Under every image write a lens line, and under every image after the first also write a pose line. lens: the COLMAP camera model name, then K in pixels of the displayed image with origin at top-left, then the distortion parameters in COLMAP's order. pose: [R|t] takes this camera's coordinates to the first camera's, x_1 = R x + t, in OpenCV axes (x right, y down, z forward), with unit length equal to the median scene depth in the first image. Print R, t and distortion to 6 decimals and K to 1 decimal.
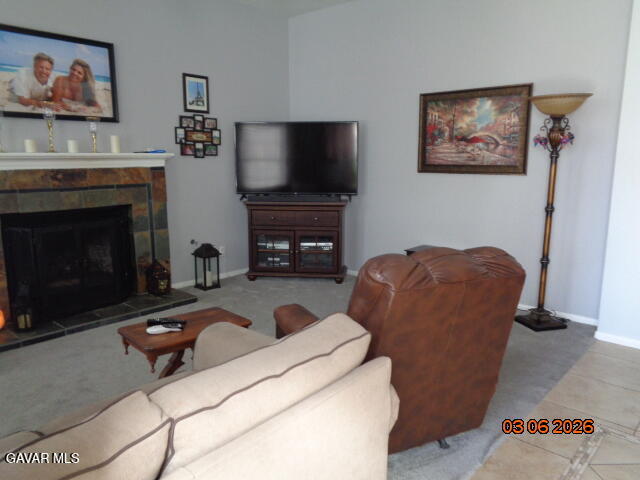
lens RADIAL K [[509.4, 0, 320.0], [0, 509.4, 240.0], [0, 0, 1]] dist [0.046334, 0.005129]
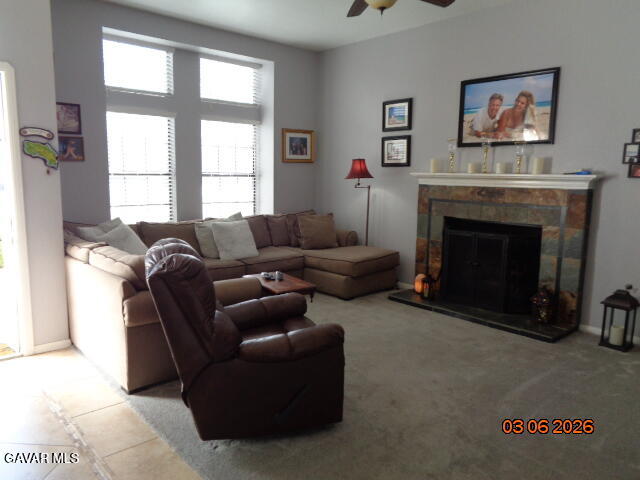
lens RADIAL K [[507.5, 0, 320.0], [0, 507.5, 240.0], [0, 0, 1]] dist [0.044512, 0.006135]
pose [[-0.126399, 0.138372, -0.982281, 0.675365], [-0.182591, 0.970059, 0.160145, -0.124816], [0.975030, 0.199598, -0.097349, 0.691894]]
